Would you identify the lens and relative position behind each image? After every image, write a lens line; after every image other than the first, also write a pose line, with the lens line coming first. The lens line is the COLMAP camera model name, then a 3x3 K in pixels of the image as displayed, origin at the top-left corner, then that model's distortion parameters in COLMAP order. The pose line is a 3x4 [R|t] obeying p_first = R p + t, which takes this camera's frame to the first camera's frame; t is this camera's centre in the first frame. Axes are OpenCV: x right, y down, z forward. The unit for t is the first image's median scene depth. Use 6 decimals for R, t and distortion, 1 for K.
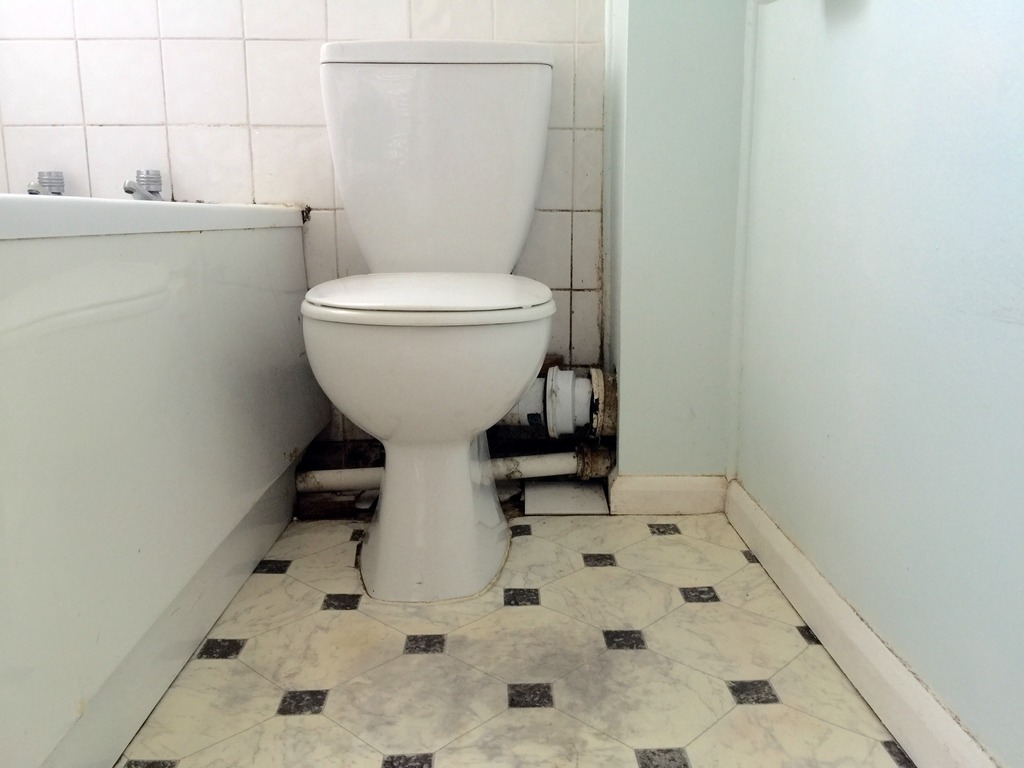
lens RADIAL K [[870.8, 0, 512.0], [0, 870.8, 384.0], [0, 0, 1]] dist [0.097645, -0.092017]
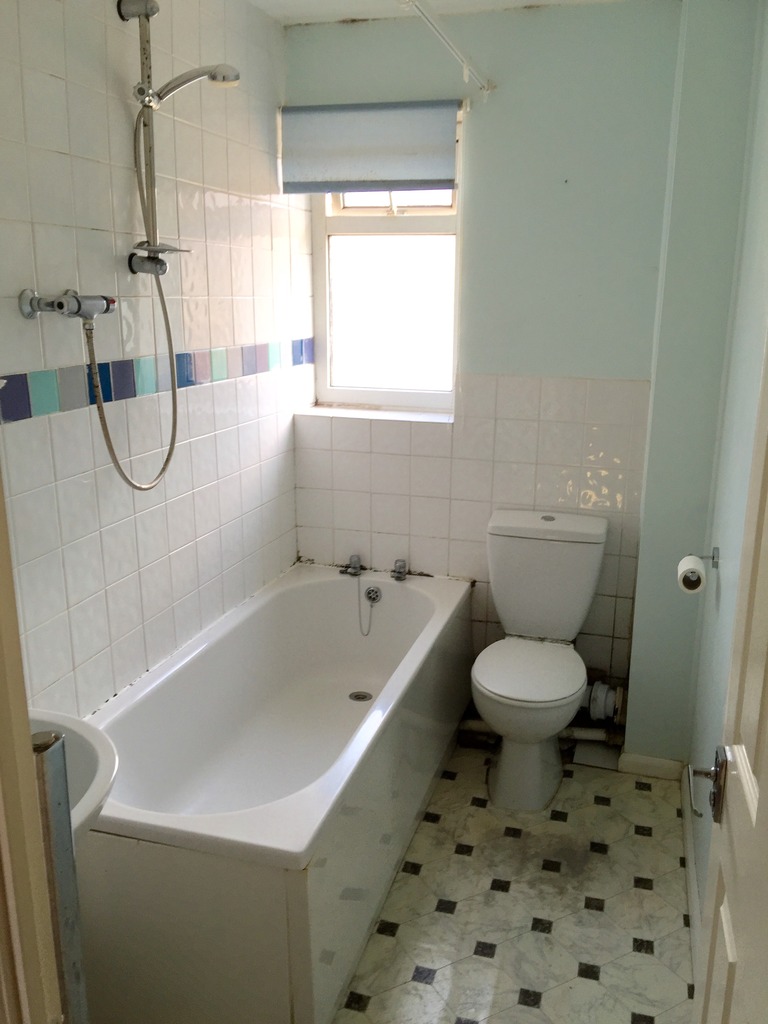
lens RADIAL K [[870.8, 0, 384.0], [0, 870.8, 512.0], [0, 0, 1]] dist [0.097645, -0.092017]
pose [[0.952893, 0.086816, -0.290618, 0.178403], [-0.070059, 0.995250, 0.067594, -0.671095], [0.295106, -0.044049, 0.954449, -1.284776]]
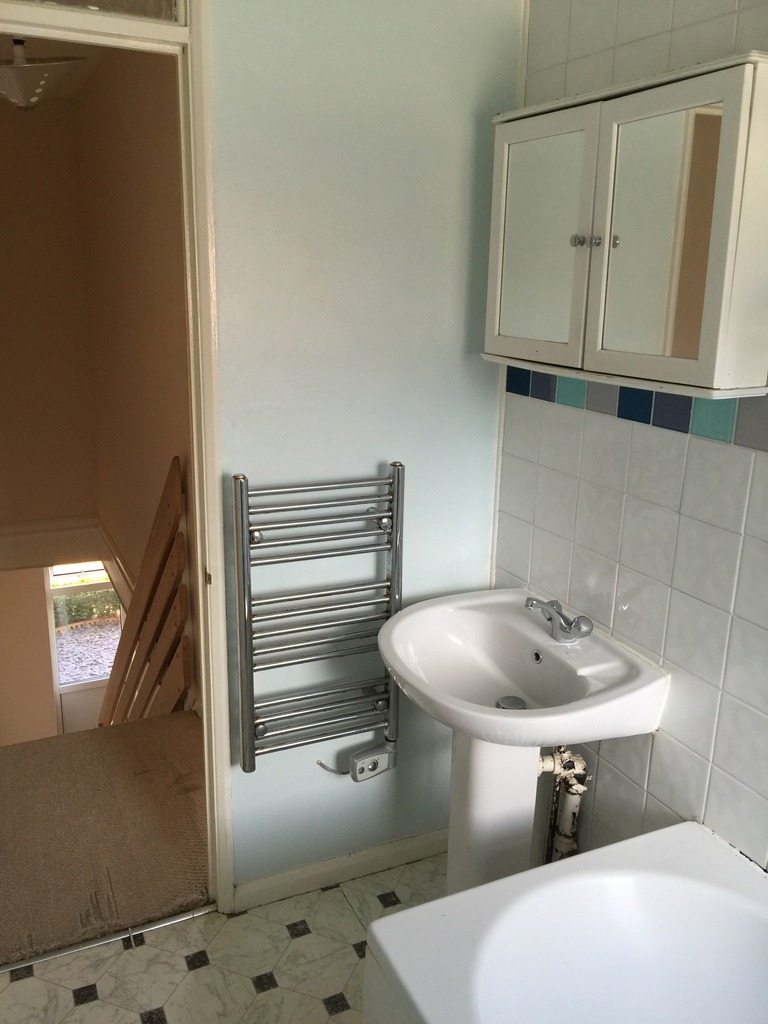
lens RADIAL K [[870.8, 0, 384.0], [0, 870.8, 512.0], [0, 0, 1]] dist [0.097645, -0.092017]
pose [[-0.914474, 0.089669, -0.394585, 0.085786], [-0.101720, 0.892883, 0.438649, -1.346176], [0.391651, 0.441271, -0.807397, 2.044159]]
